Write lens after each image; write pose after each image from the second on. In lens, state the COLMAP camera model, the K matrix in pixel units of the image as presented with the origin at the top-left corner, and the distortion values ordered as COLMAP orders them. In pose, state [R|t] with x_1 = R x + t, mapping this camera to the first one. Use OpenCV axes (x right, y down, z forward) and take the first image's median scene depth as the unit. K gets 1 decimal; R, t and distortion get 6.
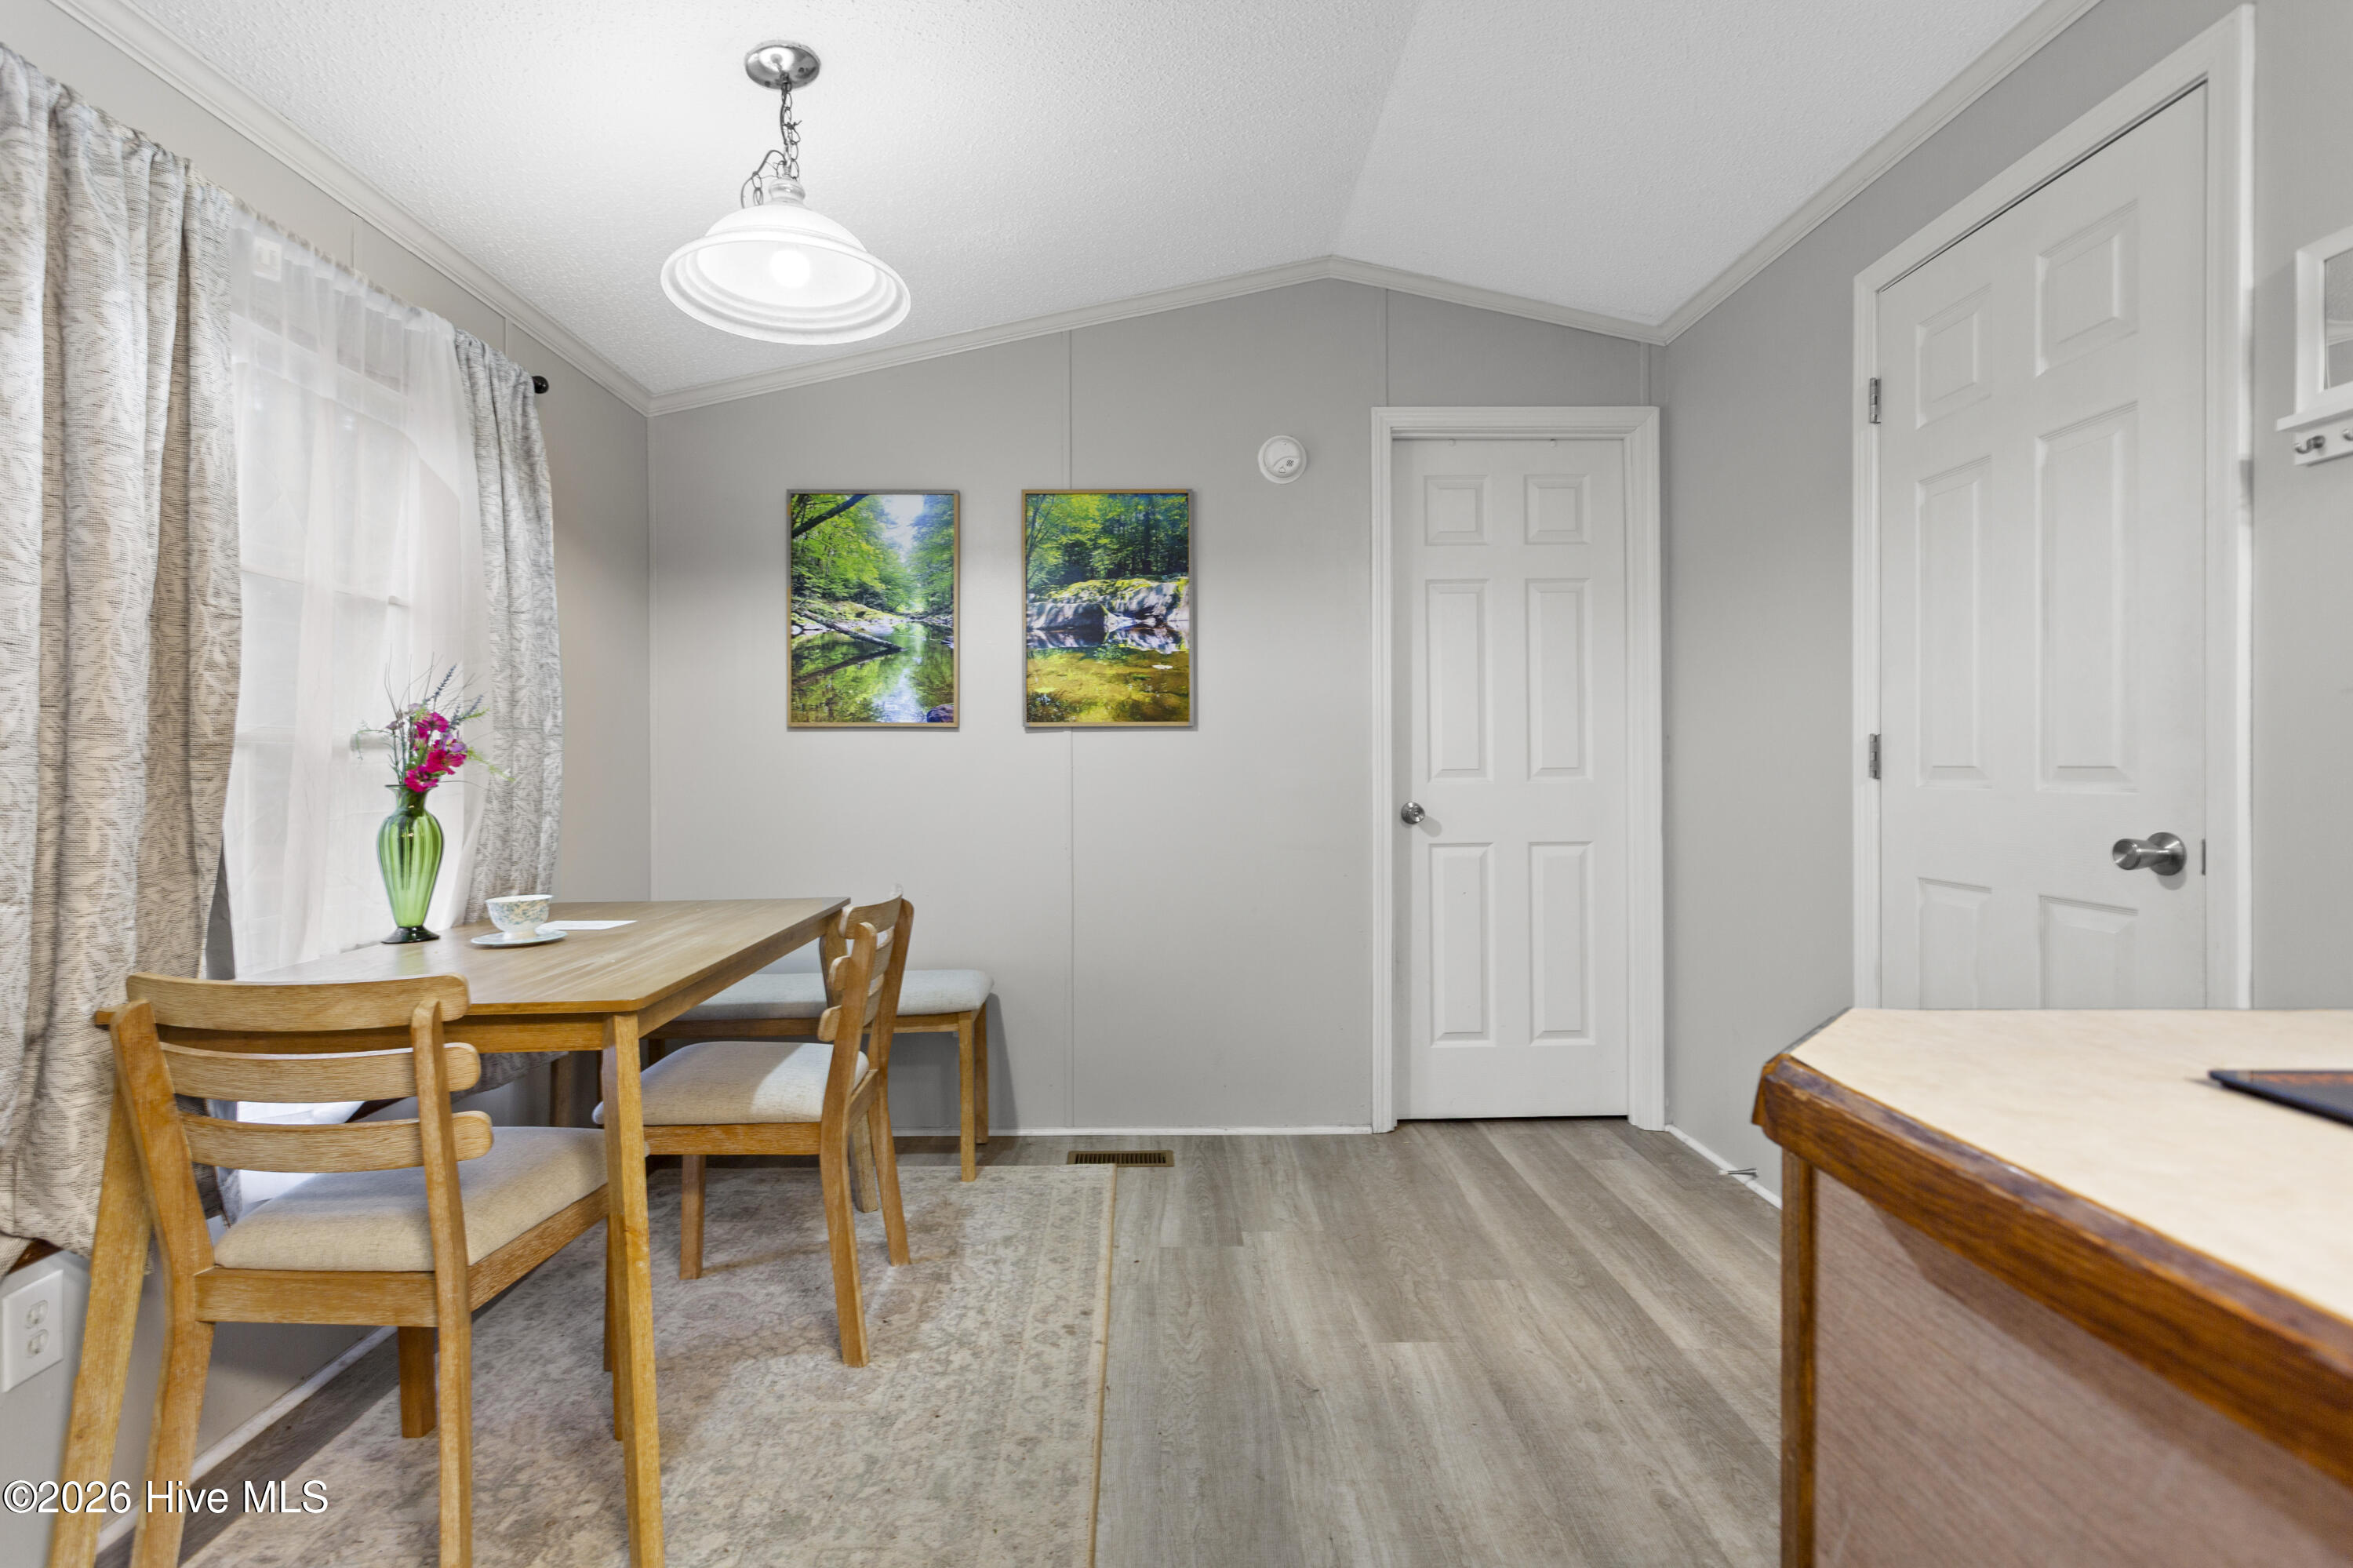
lens RADIAL K [[1115.0, 0, 1155.2], [0, 1115.0, 765.2], [0, 0, 1]] dist [0.005016, 0.000896]
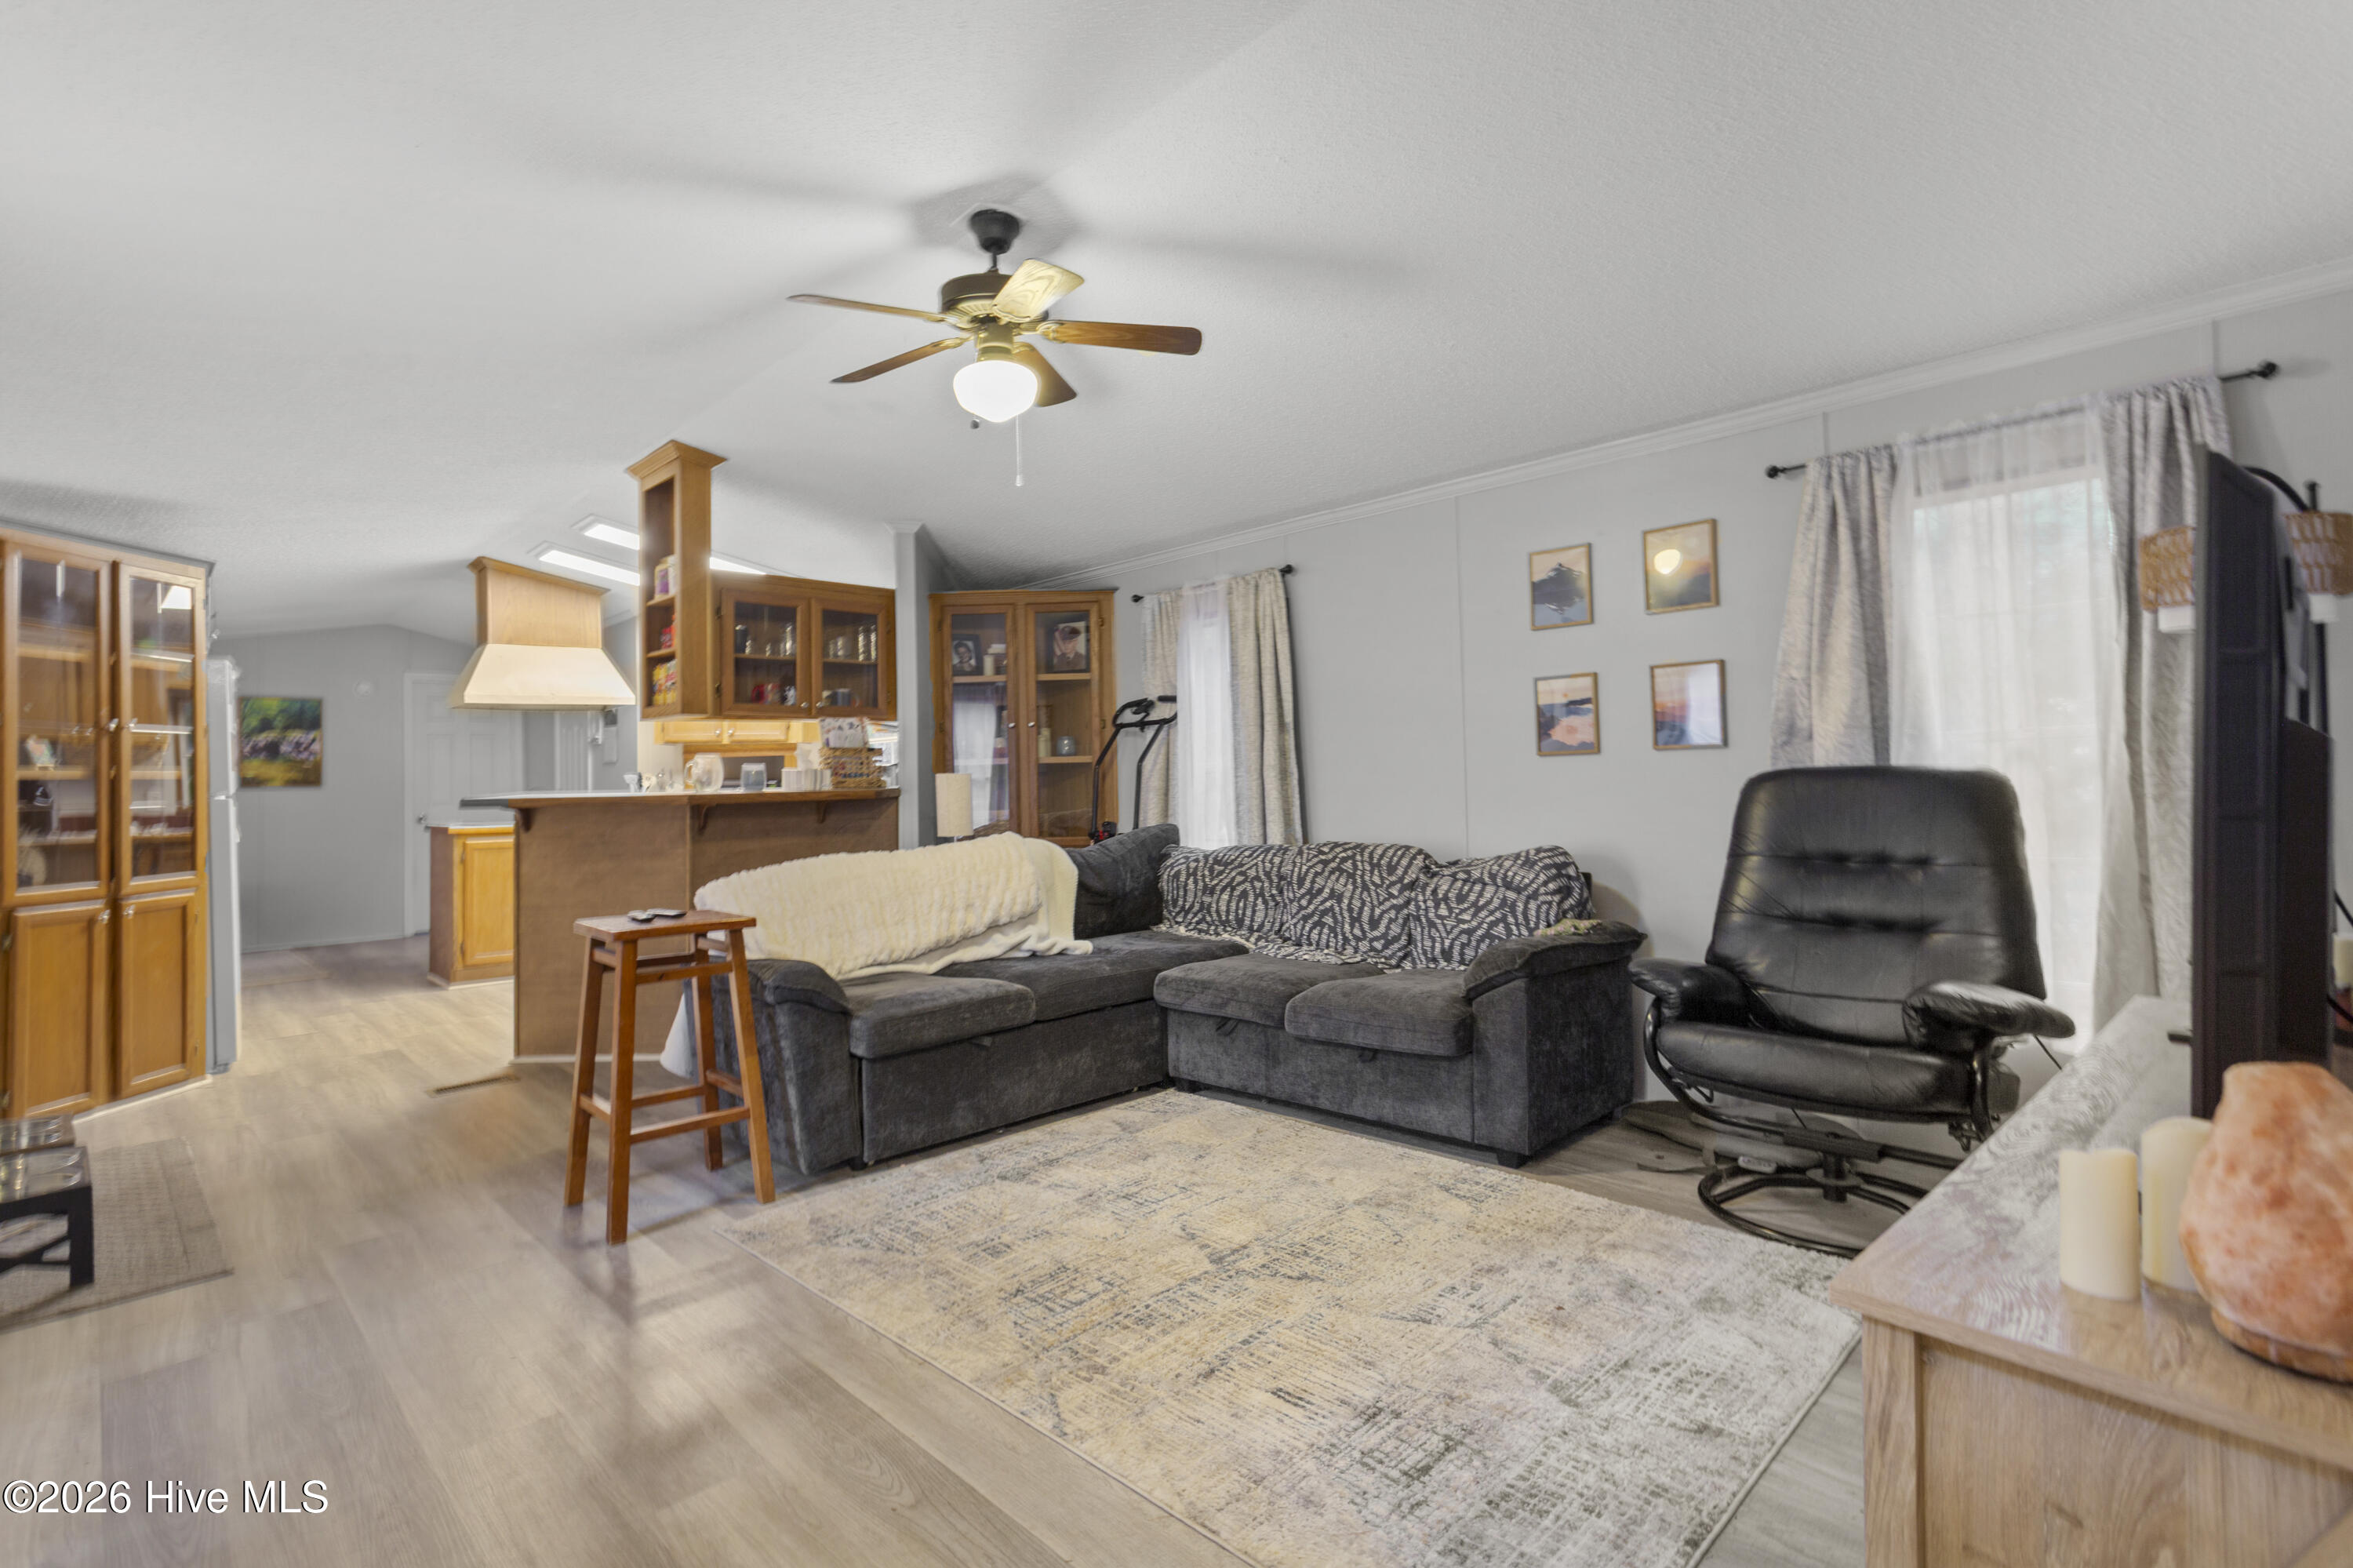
lens RADIAL K [[1115.0, 0, 1173.1], [0, 1115.0, 765.0], [0, 0, 1]] dist [0.005016, 0.000896]
pose [[0.725654, 0.000368, 0.688060, -0.328271], [0.018145, 0.999642, -0.019671, 0.000425], [-0.687821, 0.026759, 0.725387, -2.312568]]
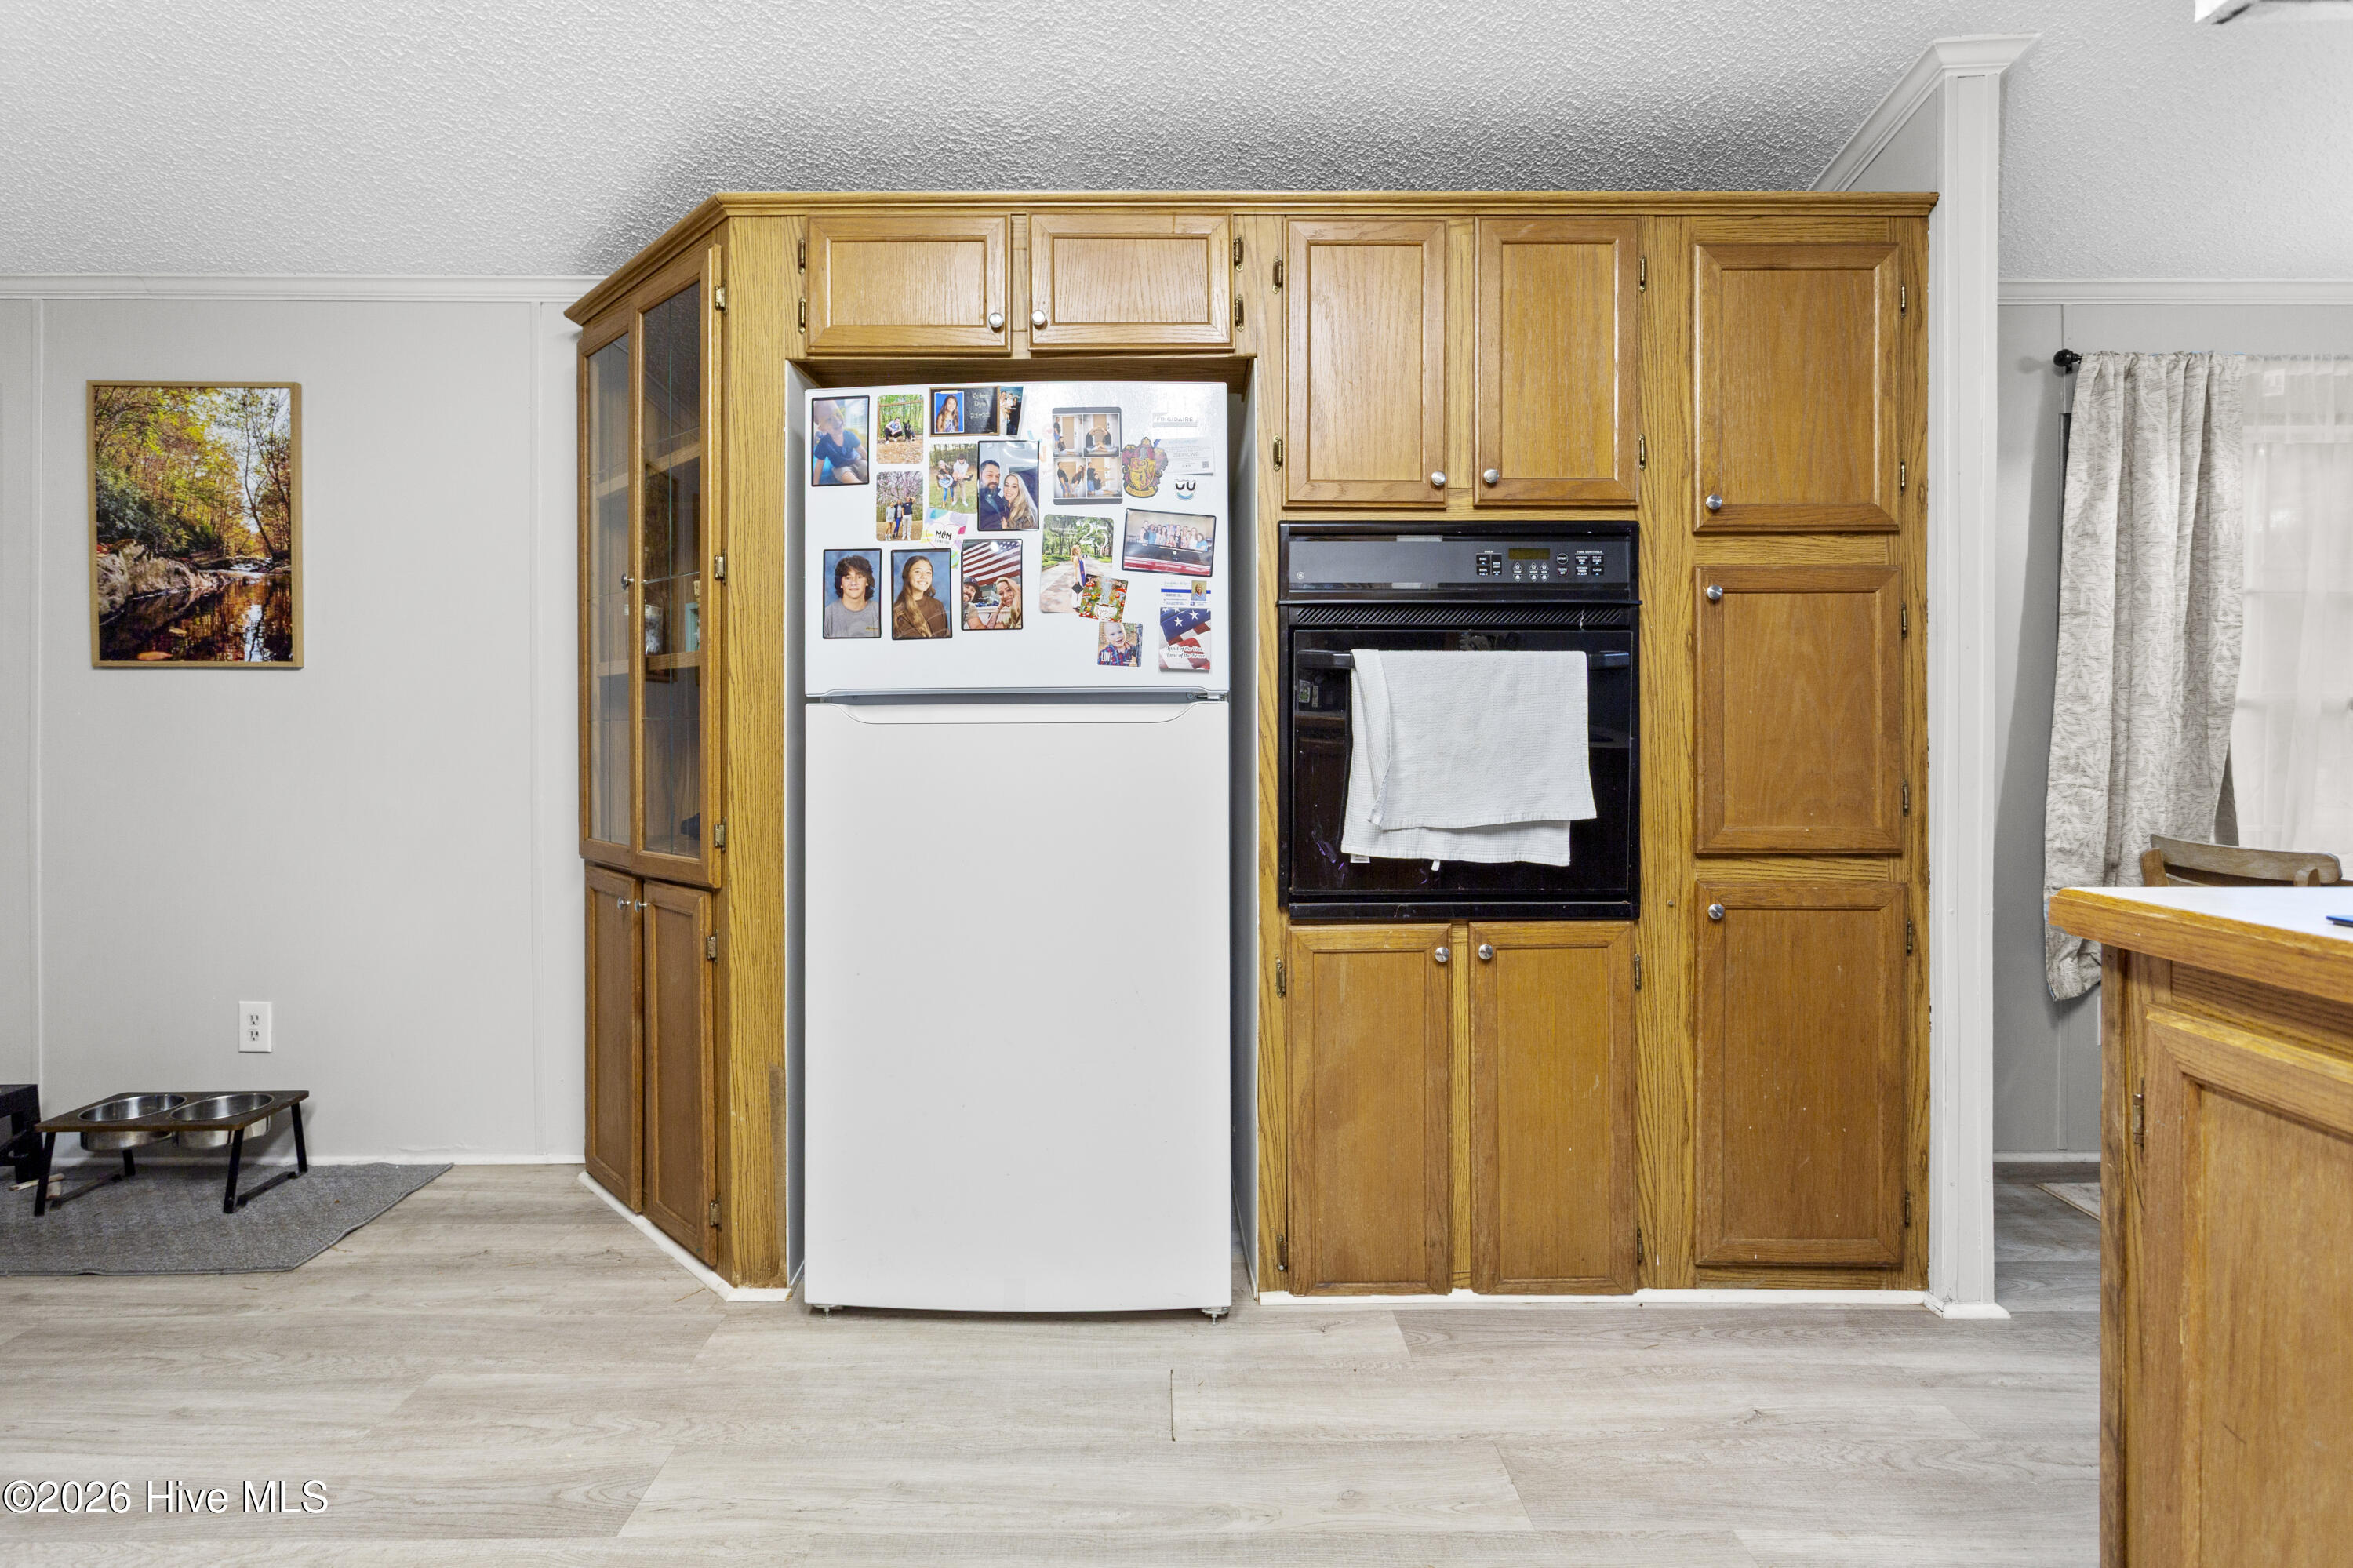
lens RADIAL K [[1115.0, 0, 1169.4], [0, 1115.0, 727.8], [0, 0, 1]] dist [0.005016, 0.000896]
pose [[-0.001430, 0.010129, -0.999948, 0.395752], [-0.001231, 0.999948, 0.010130, -0.001817], [0.999998, 0.001246, -0.001417, -0.262634]]
